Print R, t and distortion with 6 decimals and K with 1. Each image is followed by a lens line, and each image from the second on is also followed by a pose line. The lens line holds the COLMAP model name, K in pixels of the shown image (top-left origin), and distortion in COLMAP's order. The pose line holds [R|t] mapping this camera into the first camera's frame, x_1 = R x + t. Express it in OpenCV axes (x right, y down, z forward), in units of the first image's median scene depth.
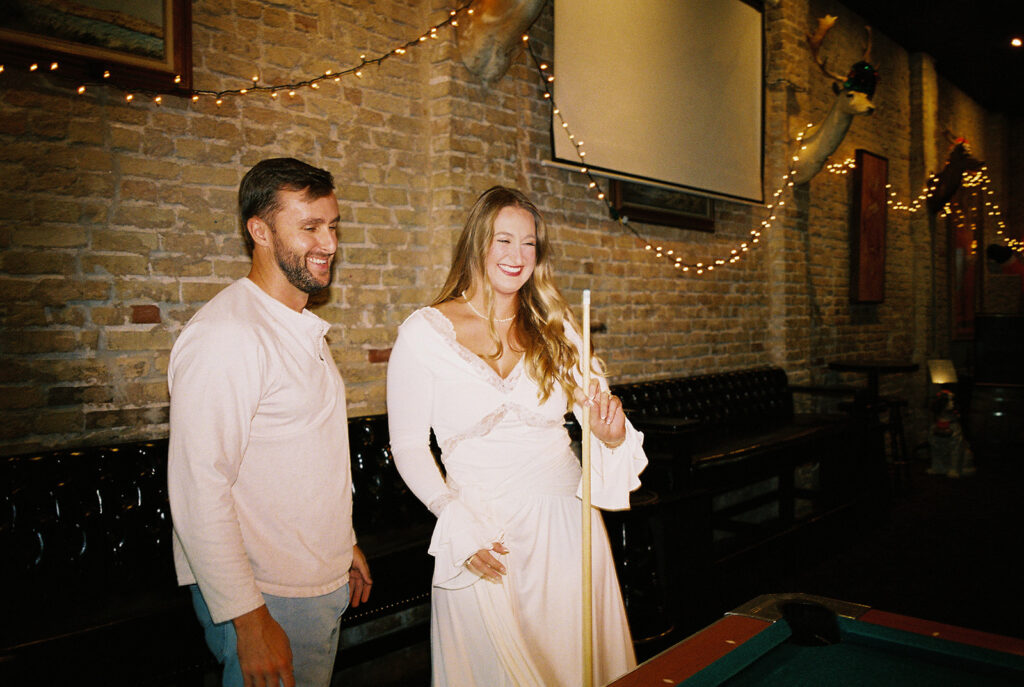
lens RADIAL K [[864.5, 0, 528.7], [0, 864.5, 330.8], [0, 0, 1]] dist [0.014224, -0.036639]
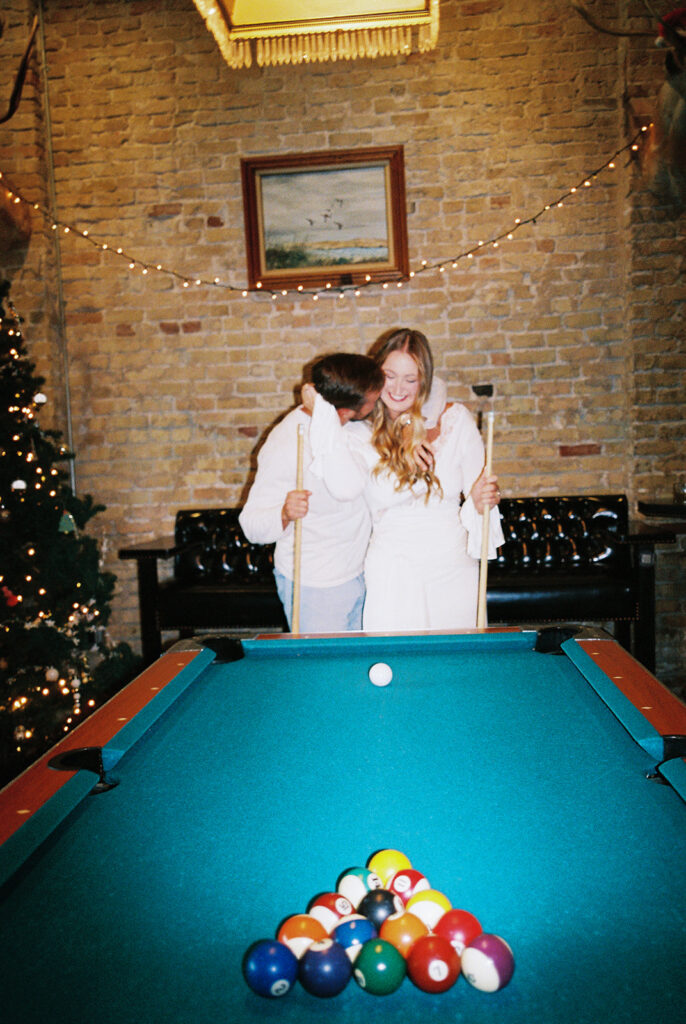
lens RADIAL K [[864.5, 0, 346.0], [0, 864.5, 514.6], [0, 0, 1]] dist [0.014224, -0.036639]
pose [[0.596818, 0.039625, -0.801398, 0.600282], [0.020755, 0.997683, 0.064787, 0.030747], [0.802109, -0.055299, 0.594612, -0.011276]]
